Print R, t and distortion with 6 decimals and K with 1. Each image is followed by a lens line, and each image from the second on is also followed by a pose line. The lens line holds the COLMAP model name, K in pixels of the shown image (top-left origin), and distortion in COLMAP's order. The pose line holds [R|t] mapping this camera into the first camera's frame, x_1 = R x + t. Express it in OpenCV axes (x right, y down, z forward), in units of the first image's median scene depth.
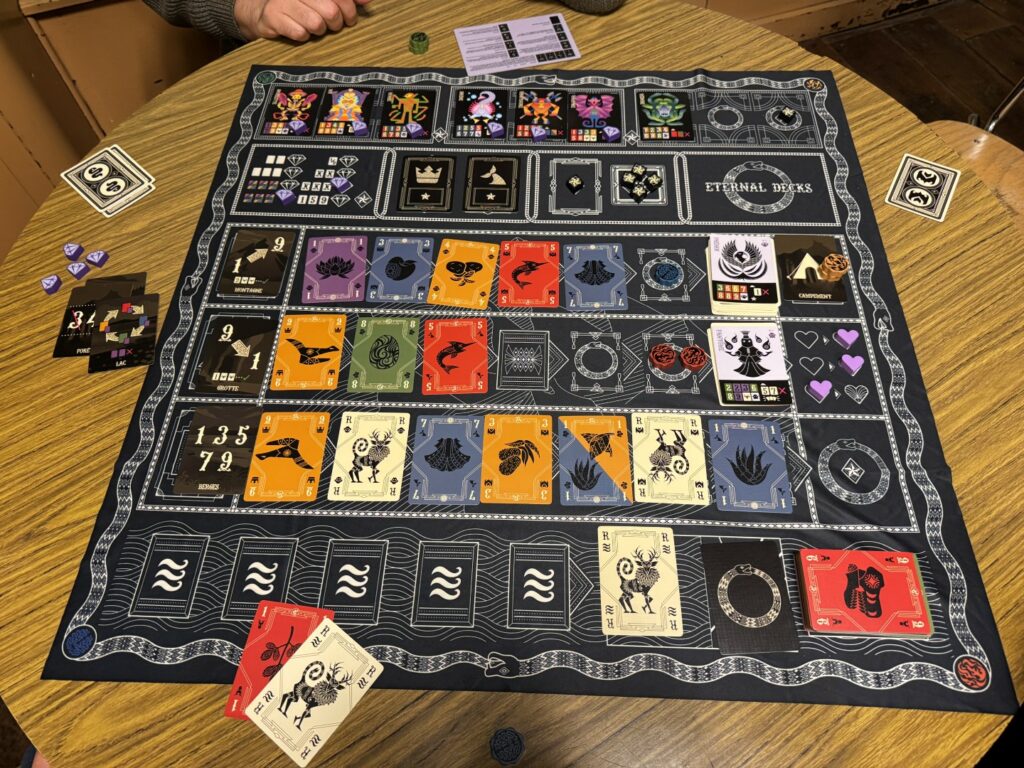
lens RADIAL K [[718.5, 0, 512.0], [0, 718.5, 384.0], [0, 0, 1]] dist [0.140492, -0.275316]
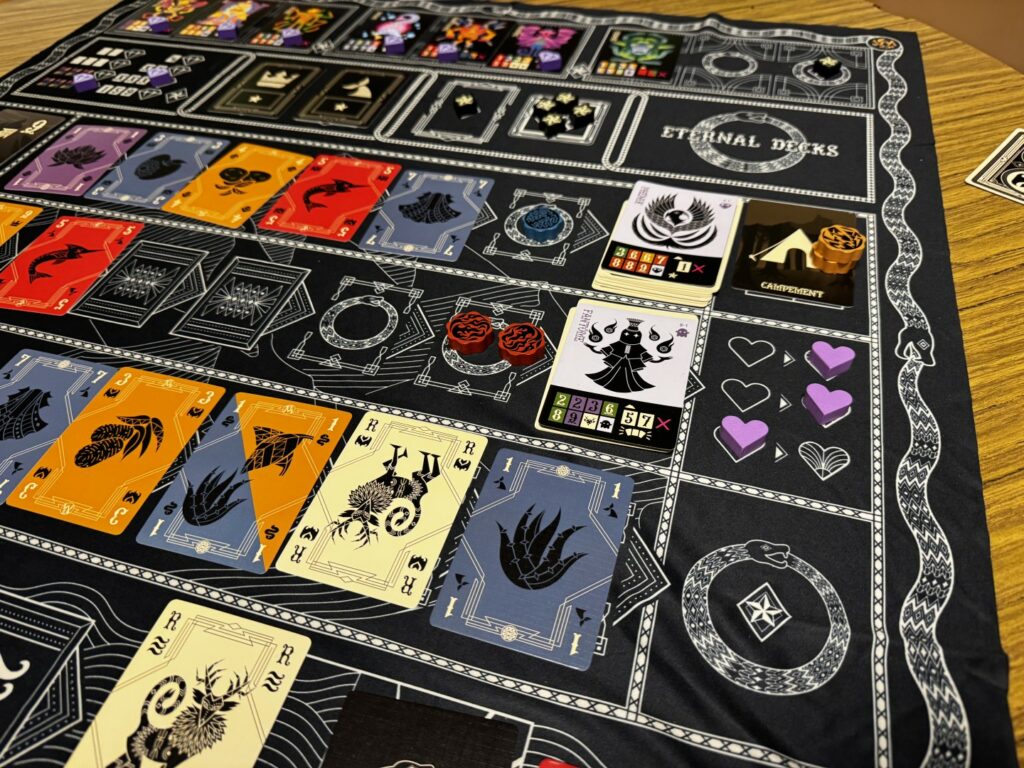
lens RADIAL K [[711.4, 0, 512.0], [0, 711.4, 384.0], [0, 0, 1]] dist [0.070200, -0.120509]
pose [[0.963514, 0.168646, -0.207842, 0.338190], [-0.204536, 0.964794, -0.165340, 0.078004], [0.172641, 0.201819, 0.964087, 0.464845]]
